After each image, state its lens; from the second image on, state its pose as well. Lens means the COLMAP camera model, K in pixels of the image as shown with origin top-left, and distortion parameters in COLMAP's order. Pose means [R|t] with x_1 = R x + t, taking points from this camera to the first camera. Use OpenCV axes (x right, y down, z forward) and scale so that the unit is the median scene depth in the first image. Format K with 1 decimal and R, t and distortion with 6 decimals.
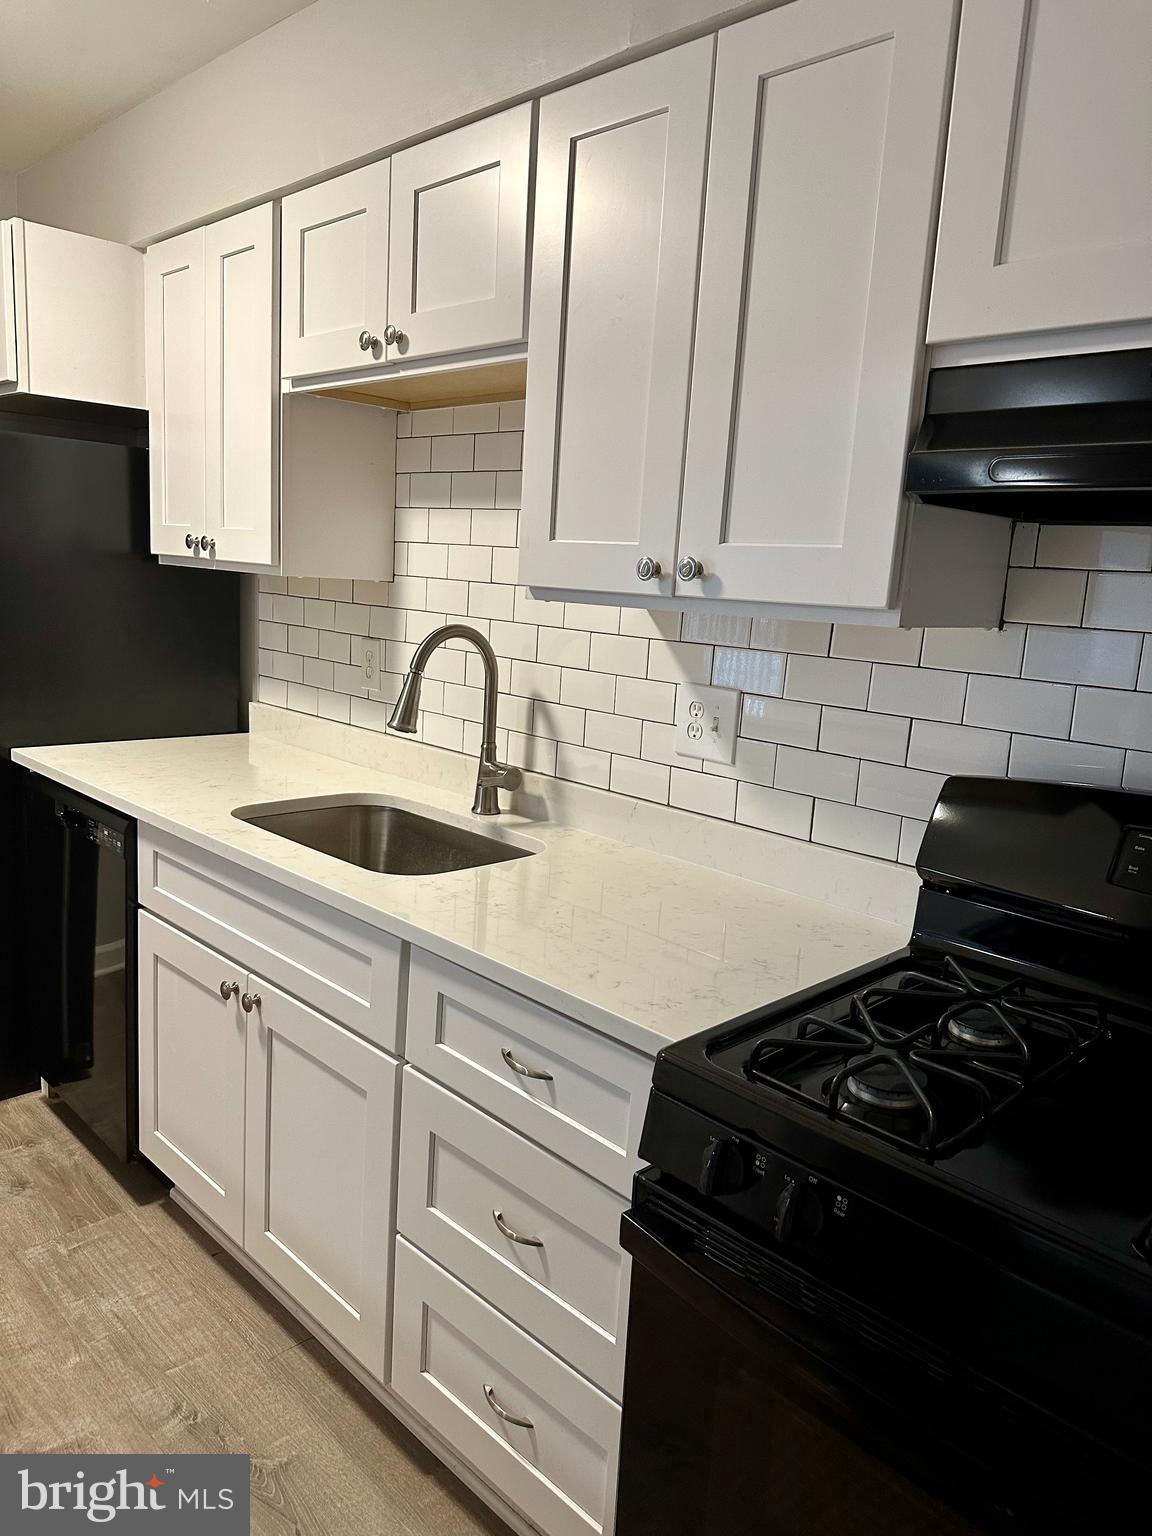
lens RADIAL K [[1079.3, 0, 573.4], [0, 1079.3, 765.8], [0, 0, 1]] dist [0.020766, -0.019734]
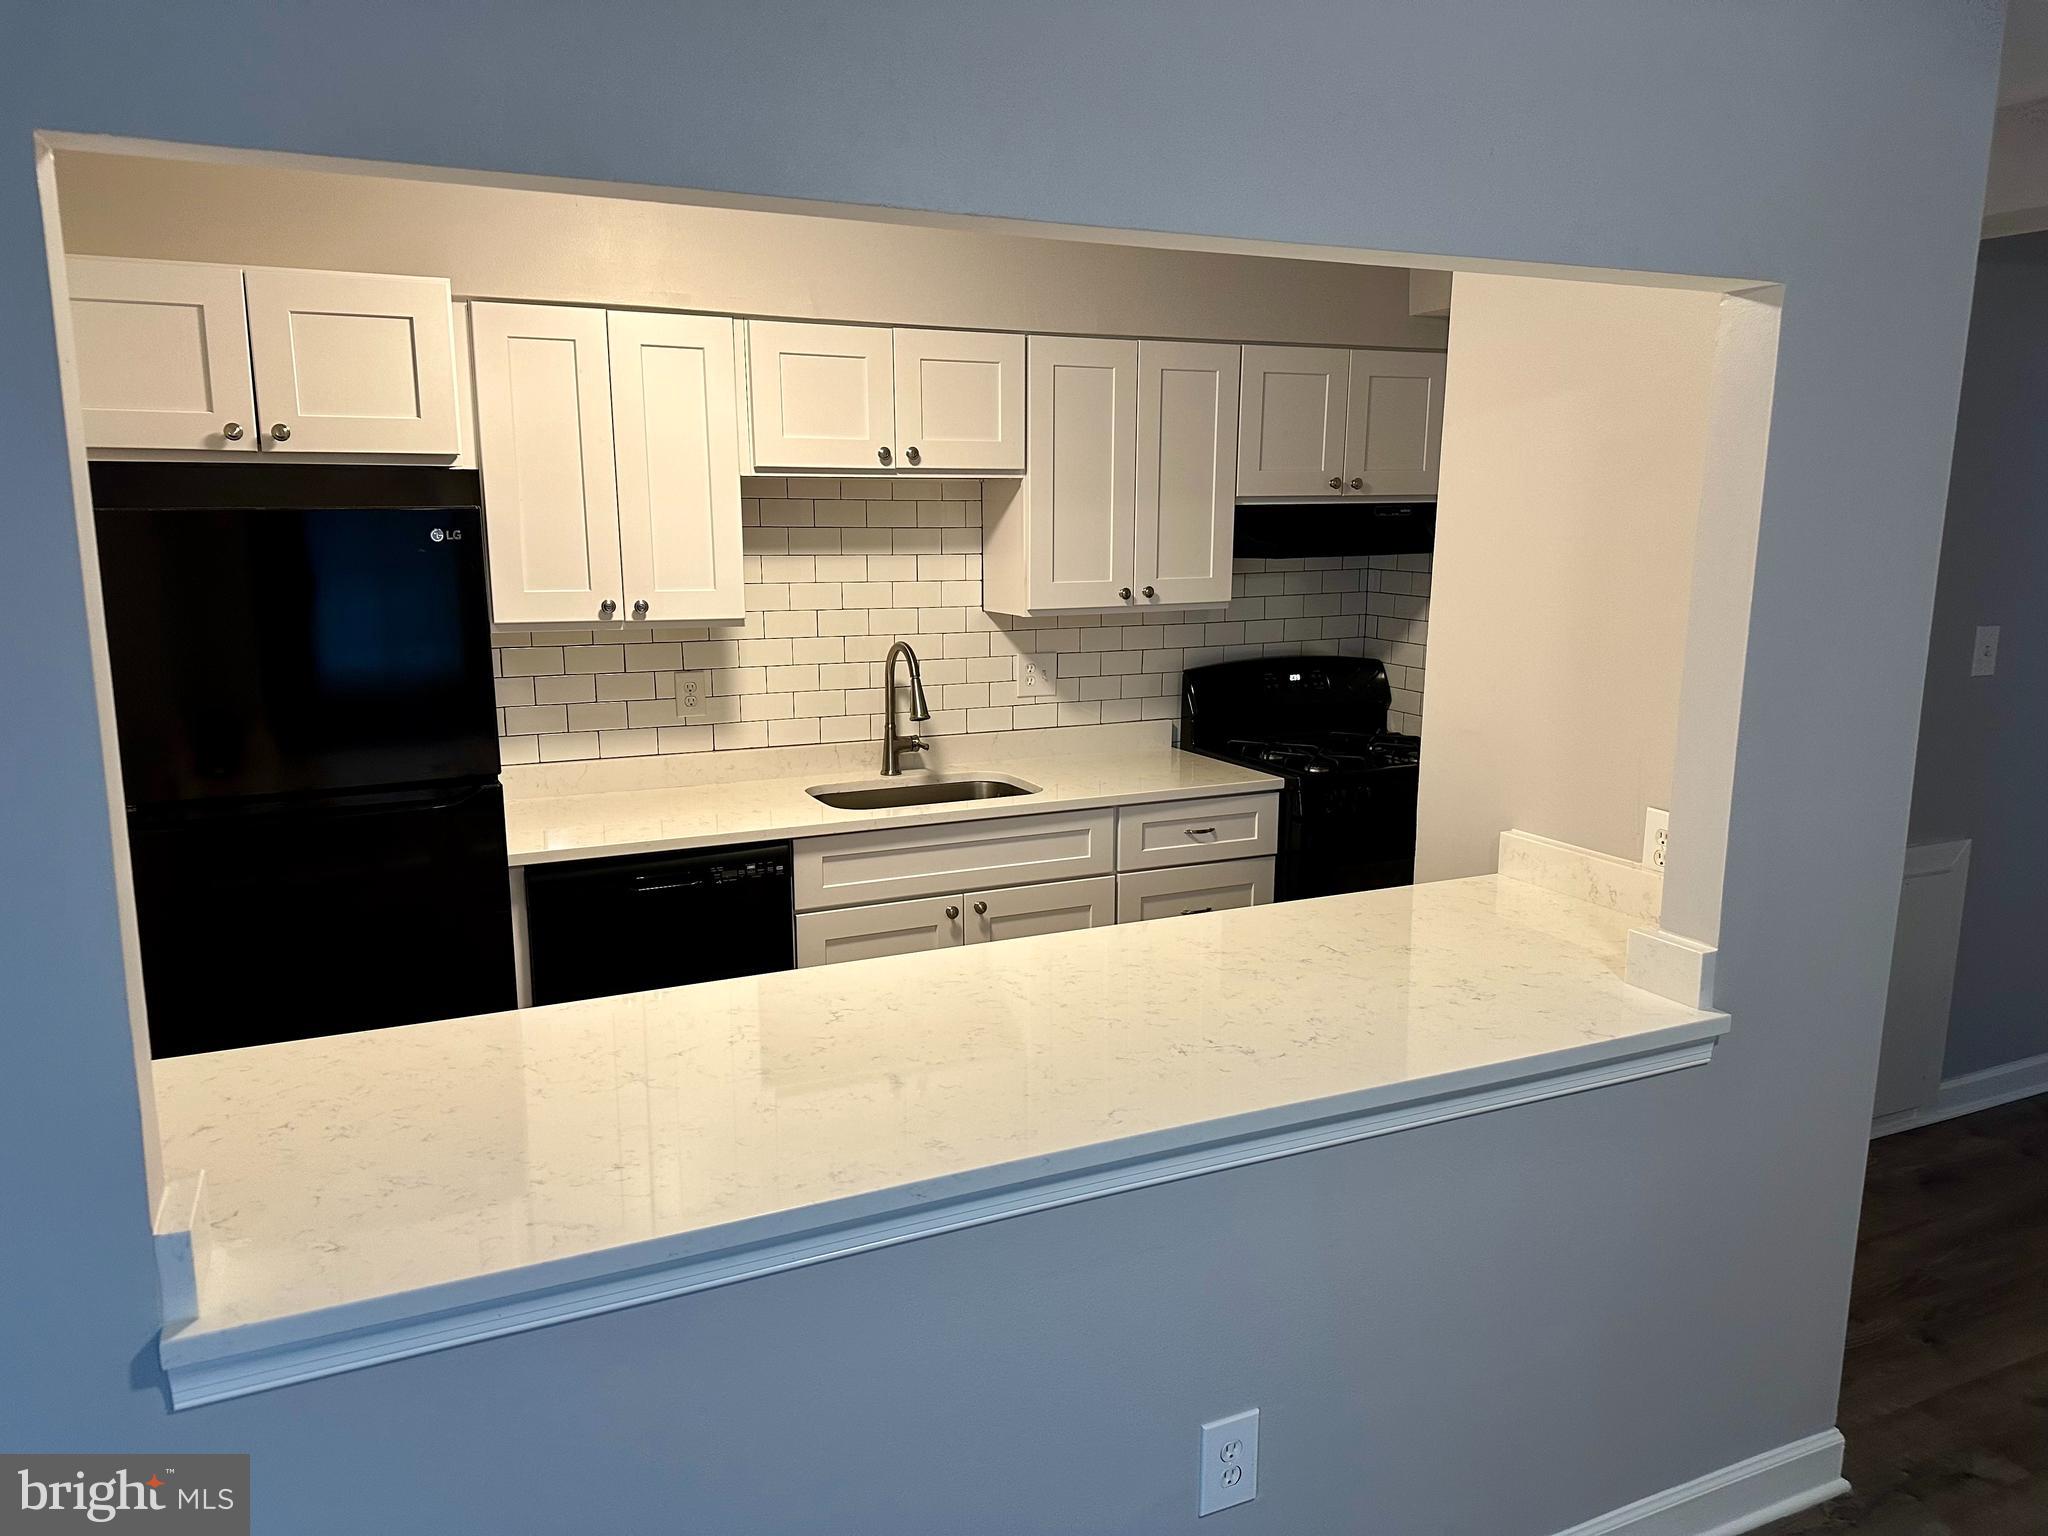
lens RADIAL K [[1439.1, 0, 1025.4], [0, 1439.1, 772.4], [0, 0, 1]] dist [0.020766, -0.019734]
pose [[0.341612, -0.230555, 0.911123, -1.953428], [0.185705, 0.966889, 0.175039, -0.286055], [-0.921311, 0.109405, 0.373116, 0.171454]]
